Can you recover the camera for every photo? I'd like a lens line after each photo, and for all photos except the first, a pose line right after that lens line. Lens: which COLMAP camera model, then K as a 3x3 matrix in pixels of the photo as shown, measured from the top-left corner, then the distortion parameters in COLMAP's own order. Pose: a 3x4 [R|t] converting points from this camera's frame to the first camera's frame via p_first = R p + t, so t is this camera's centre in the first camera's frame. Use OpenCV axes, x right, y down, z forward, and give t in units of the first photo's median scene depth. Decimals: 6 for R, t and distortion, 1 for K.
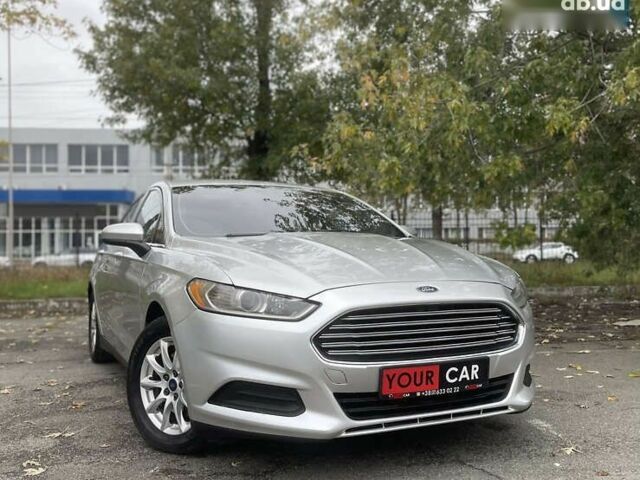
lens RADIAL K [[635.0, 0, 335.1], [0, 635.0, 206.4], [0, 0, 1]] dist [0.031842, 0.000000]
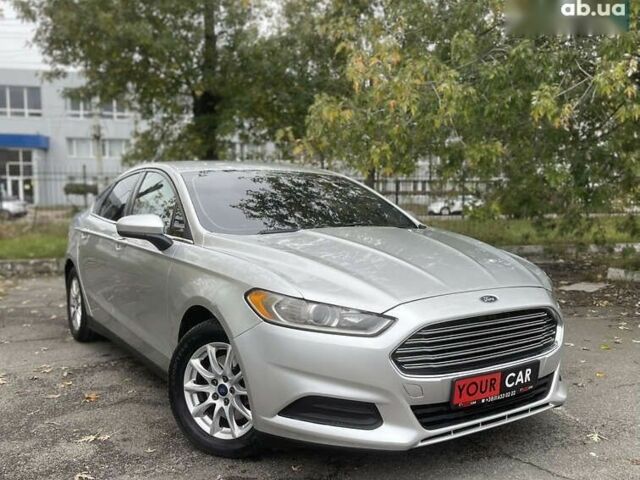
lens RADIAL K [[617.1, 0, 348.7], [0, 617.1, 223.1], [0, 0, 1]] dist [0.032993, 0.000000]
pose [[0.990138, 0.005470, 0.139990, -0.202967], [-0.019996, 0.994525, 0.102568, -0.083190], [-0.138662, -0.104356, 0.984826, 0.054142]]
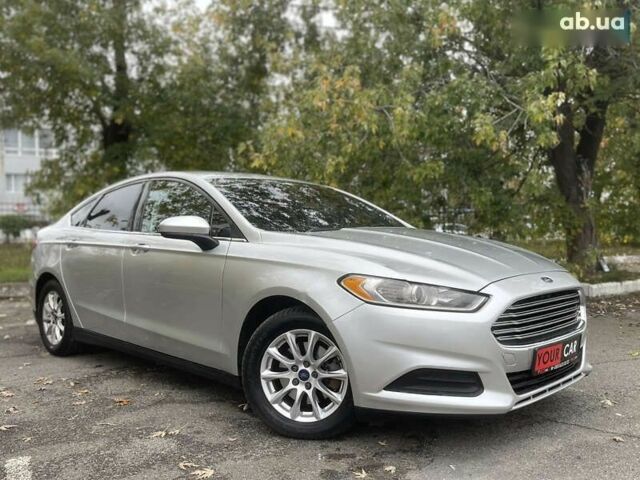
lens RADIAL K [[567.2, 0, 327.0], [0, 567.2, 227.0], [0, 0, 1]] dist [0.042745, -0.024299]
pose [[0.948317, 0.003634, 0.317305, -0.531215], [-0.022465, 0.998194, 0.055707, -0.015051], [-0.316530, -0.059956, 0.946686, 0.125968]]
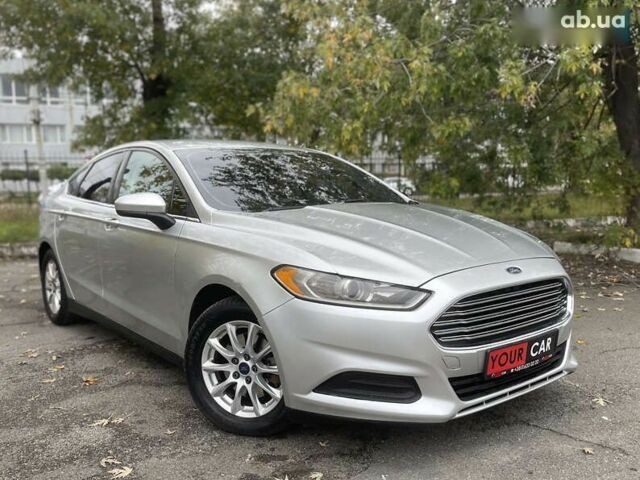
lens RADIAL K [[592.6, 0, 327.3], [0, 592.6, 222.9], [0, 0, 1]] dist [0.038347, 0.000000]
pose [[0.977912, -0.016161, 0.208391, -0.326462], [-0.011773, 0.991165, 0.132110, -0.066051], [-0.208685, -0.131646, 0.969082, 0.121593]]
